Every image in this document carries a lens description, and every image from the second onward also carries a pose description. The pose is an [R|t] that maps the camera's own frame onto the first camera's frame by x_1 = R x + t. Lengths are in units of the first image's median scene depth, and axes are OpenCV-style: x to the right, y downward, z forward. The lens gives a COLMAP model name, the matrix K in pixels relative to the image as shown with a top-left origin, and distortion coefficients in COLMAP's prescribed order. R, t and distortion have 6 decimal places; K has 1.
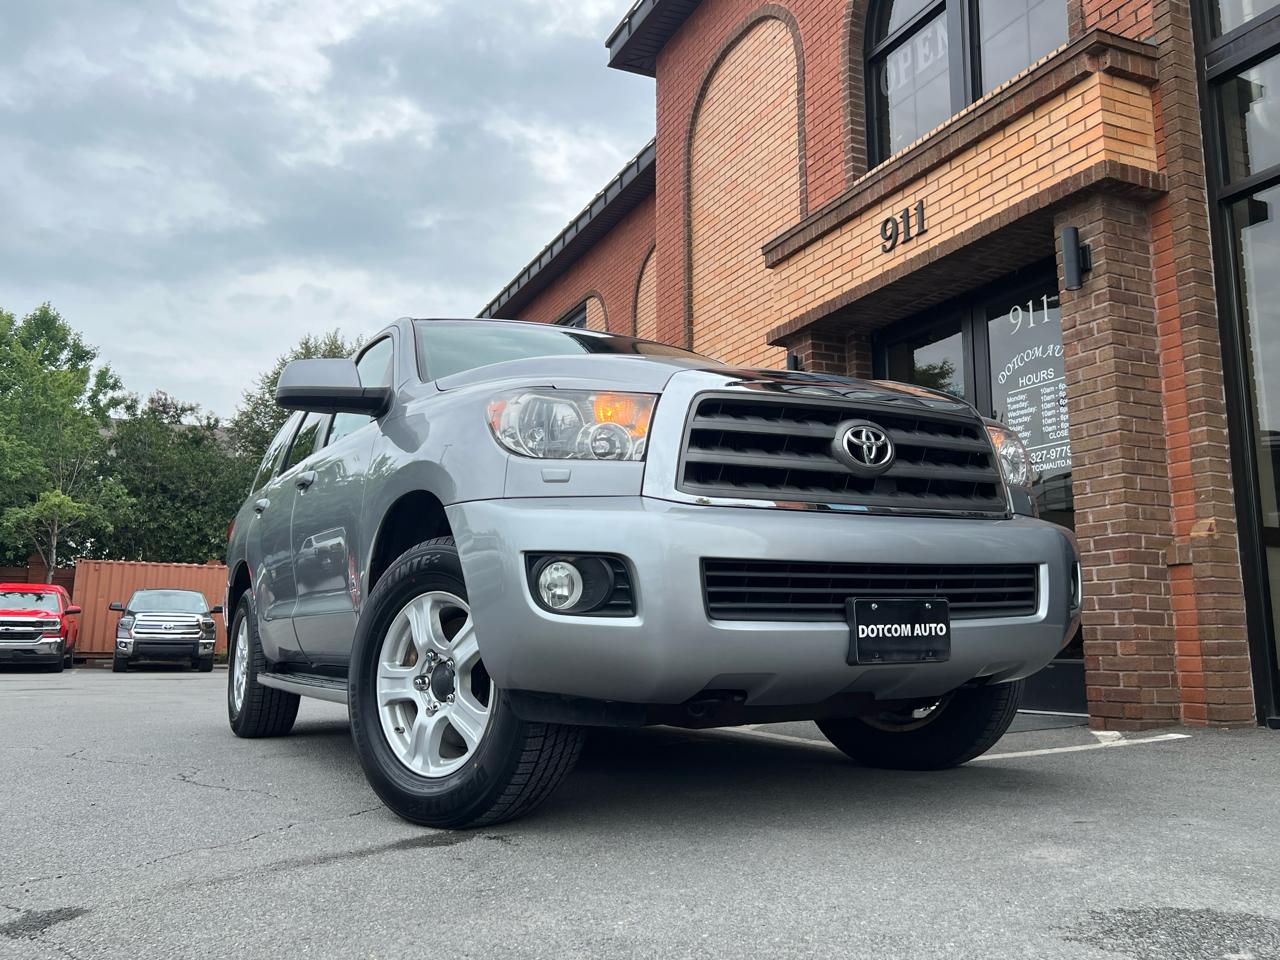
lens RADIAL K [[1053.9, 0, 645.1], [0, 1053.9, 471.9], [0, 0, 1]] dist [0.041724, -0.042715]
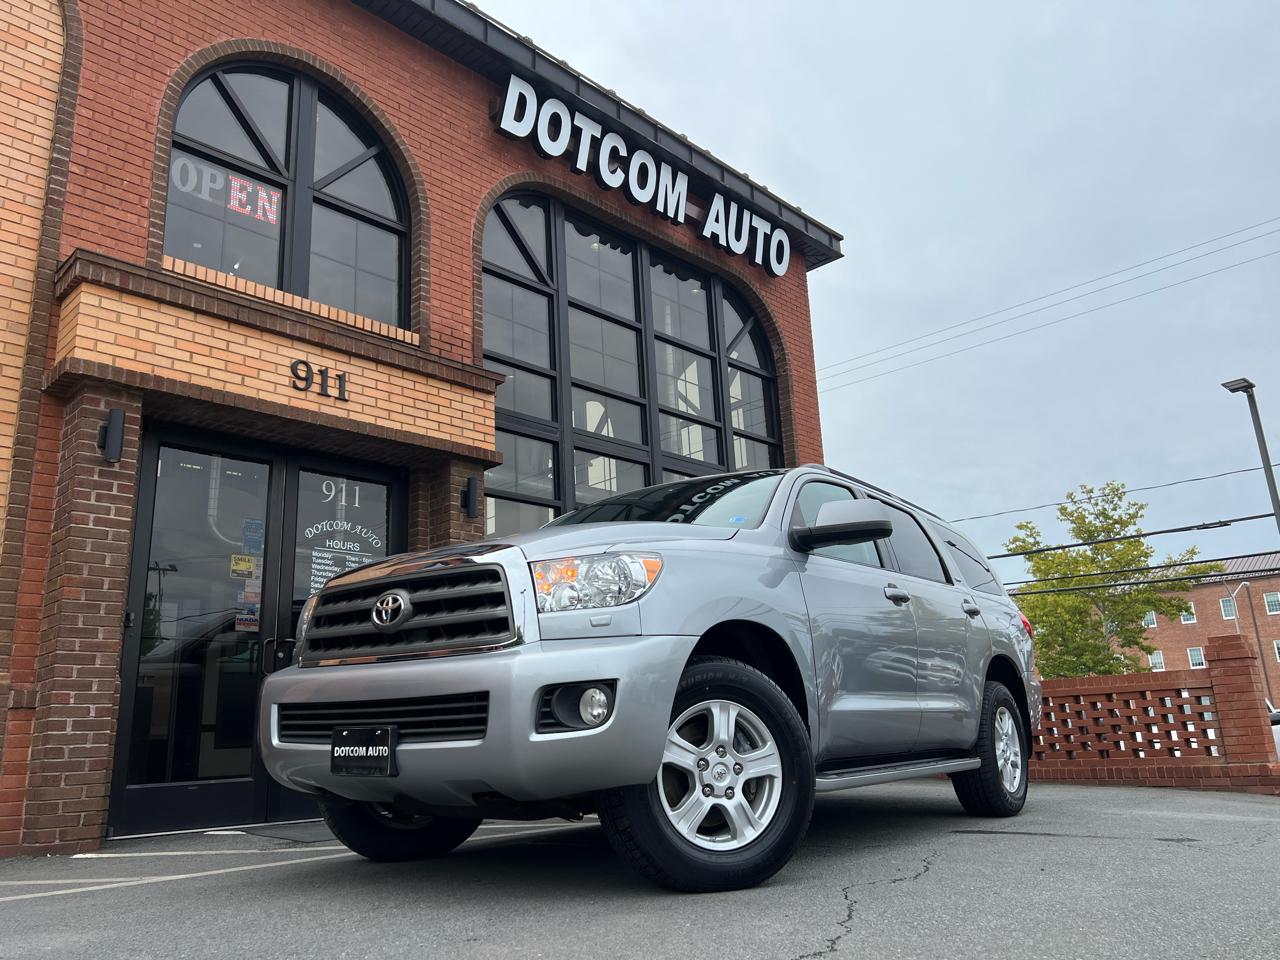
lens RADIAL K [[960.4, 0, 638.8], [0, 960.4, 486.5], [0, 0, 1]] dist [0.052621, -0.056134]
pose [[-0.348156, 0.258571, 0.901071, -0.826921], [-0.111004, 0.943073, -0.313514, 0.170328], [-0.930841, -0.209174, -0.299634, 1.046509]]
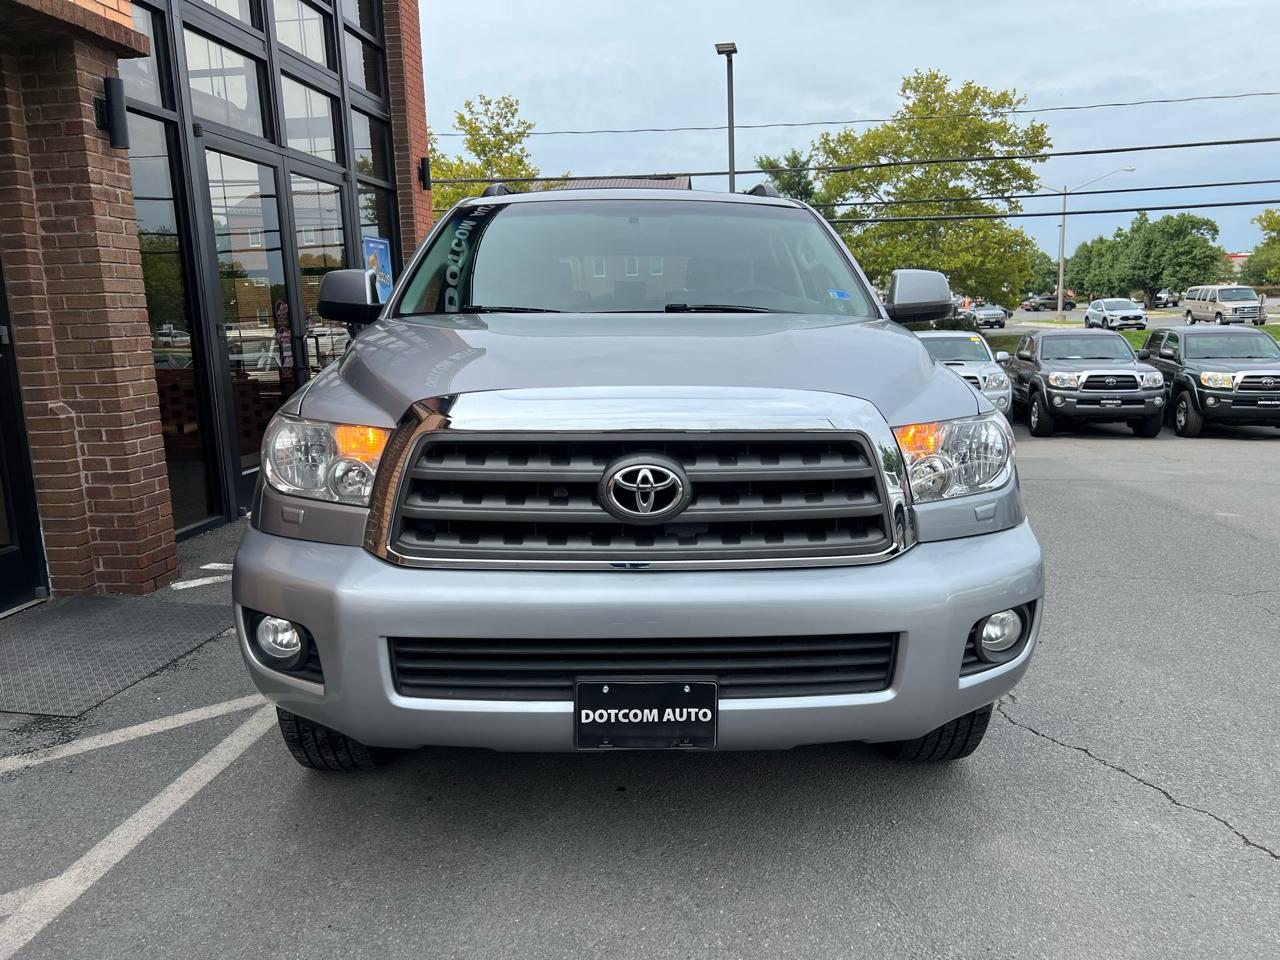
lens RADIAL K [[960.4, 0, 645.4], [0, 960.4, 487.1], [0, 0, 1]] dist [0.052621, -0.056134]
pose [[-0.851208, -0.072222, 0.519835, -0.405977], [-0.060502, 0.997386, 0.039501, 0.057681], [-0.521330, 0.002172, -0.853353, 1.304036]]
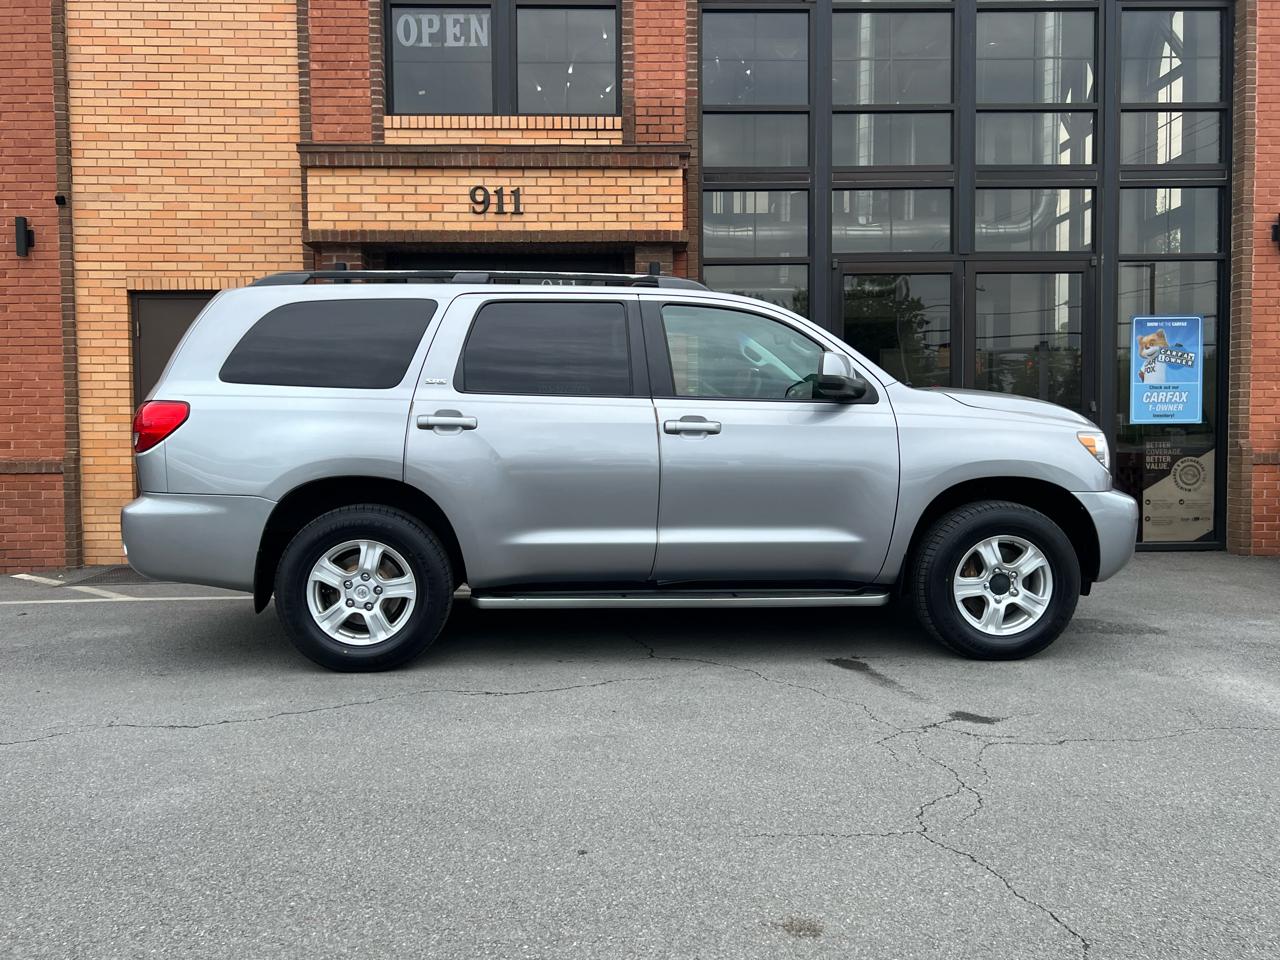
lens RADIAL K [[1053.9, 0, 627.7], [0, 1053.9, 492.9], [0, 0, 1]] dist [0.041724, -0.042715]
pose [[0.410743, -0.048643, 0.910453, -0.958855], [-0.146862, 0.982007, 0.118721, -0.060903], [-0.899845, -0.182475, 0.396209, 0.297947]]
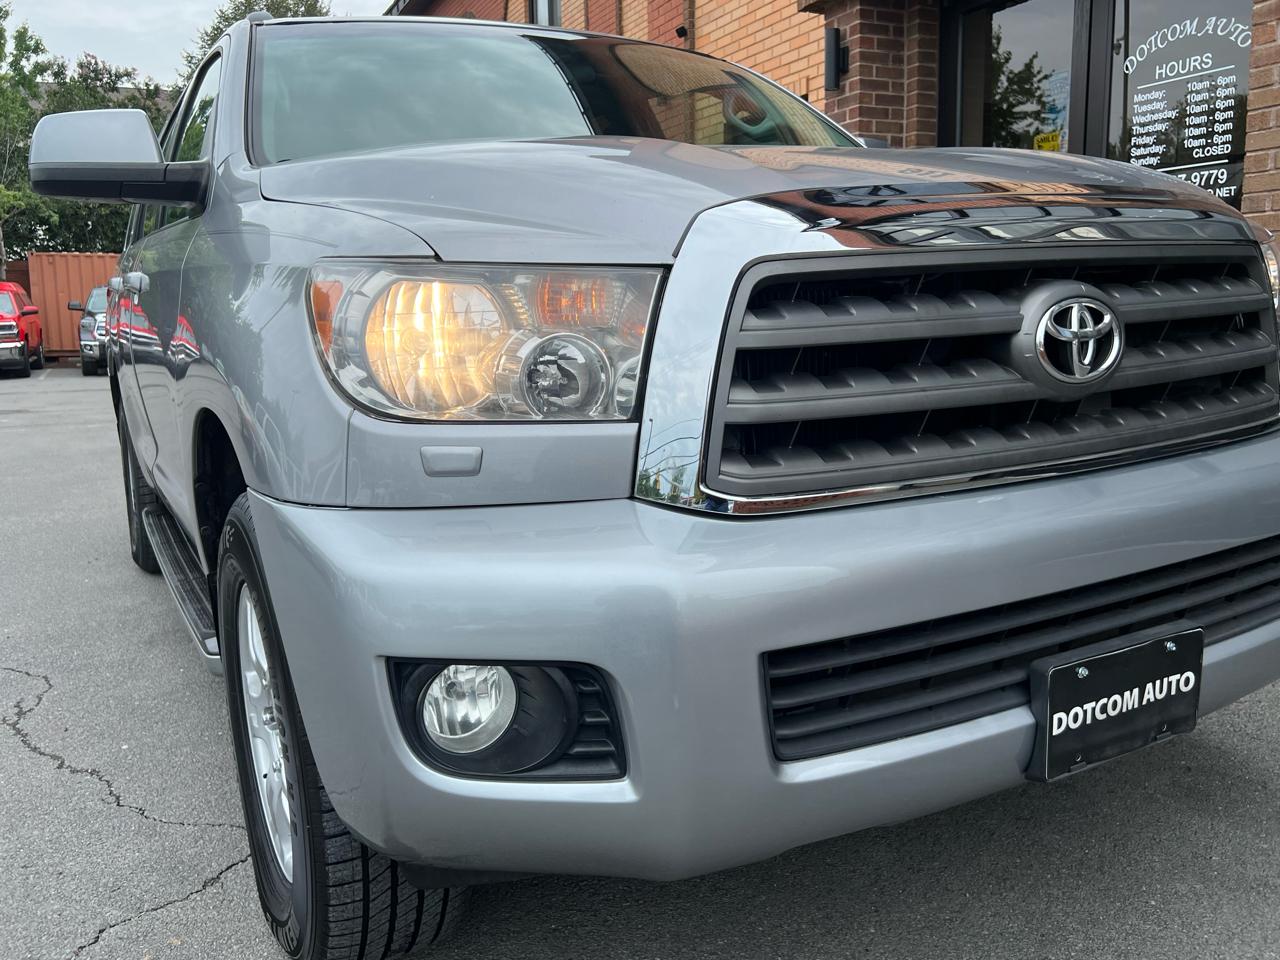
lens RADIAL K [[1053.9, 0, 636.3], [0, 1053.9, 473.4], [0, 0, 1]] dist [0.041724, -0.042715]
pose [[0.999786, -0.019996, -0.005357, 0.000642], [0.020670, 0.950011, 0.311531, -0.060316], [-0.001140, -0.311575, 0.950221, 0.240252]]
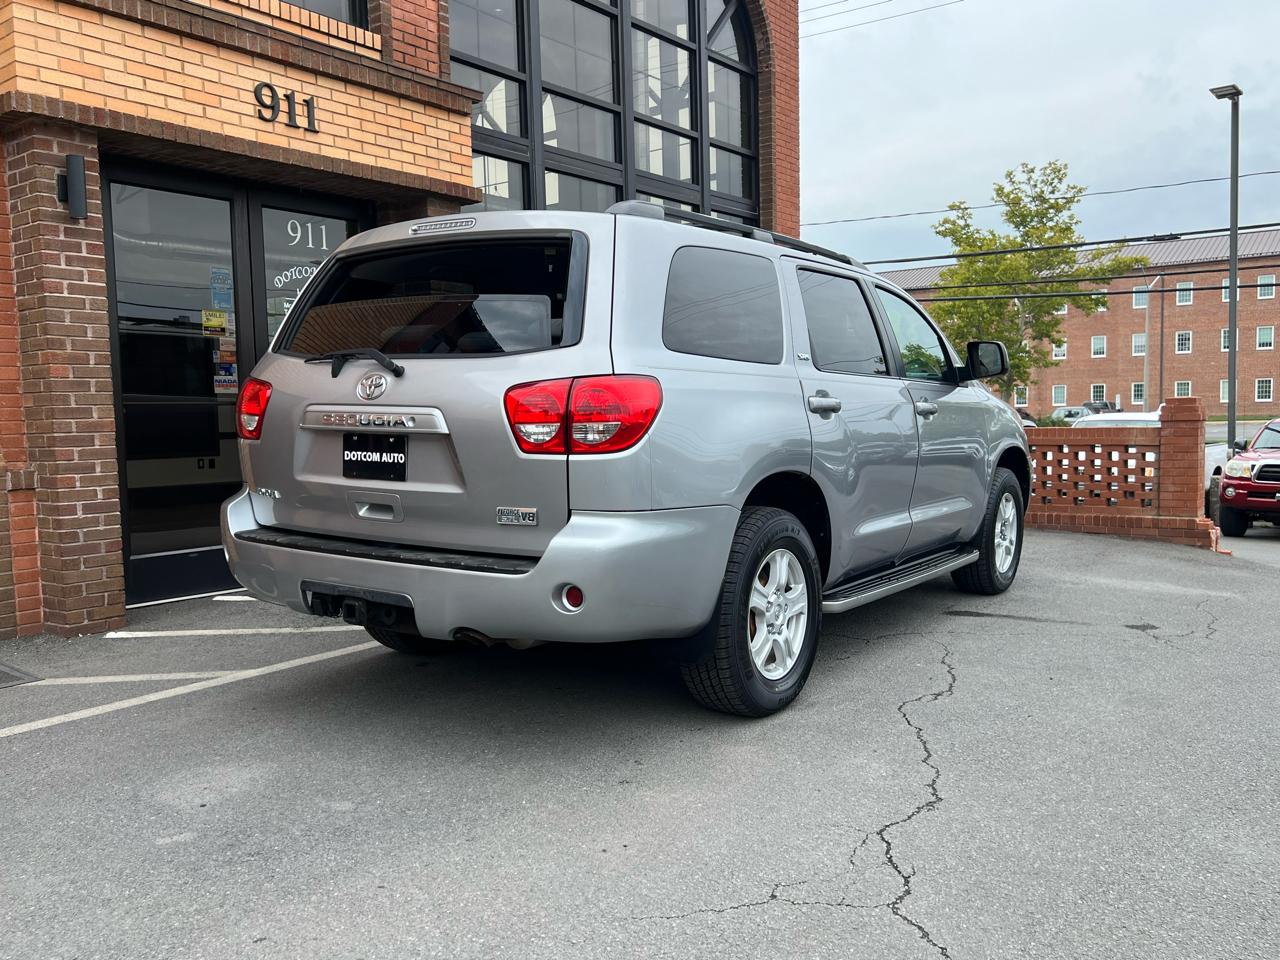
lens RADIAL K [[1053.9, 0, 640.4], [0, 1053.9, 490.5], [0, 0, 1]] dist [0.041724, -0.042715]
pose [[-0.456709, -0.057715, 0.887742, -0.842550], [-0.127024, 0.991899, -0.000862, 0.080046], [-0.880501, -0.113158, -0.460340, 1.211865]]
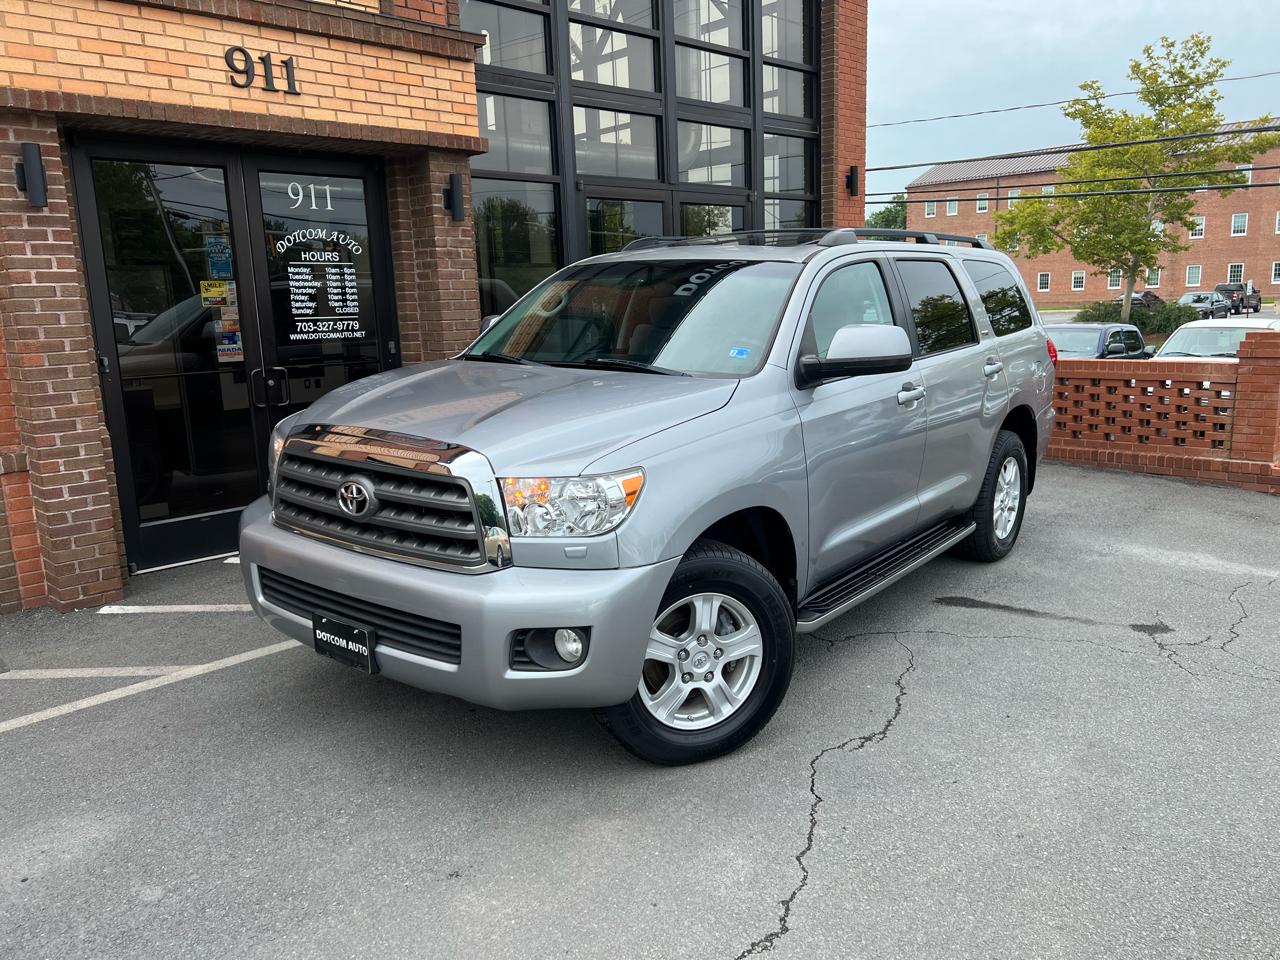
lens RADIAL K [[960.4, 0, 643.4], [0, 960.4, 482.1], [0, 0, 1]] dist [0.052621, -0.056134]
pose [[-0.330398, -0.168061, 0.928759, -0.789236], [-0.123409, 0.983264, 0.134022, -0.031838], [-0.935739, -0.070337, -0.345609, 1.032796]]
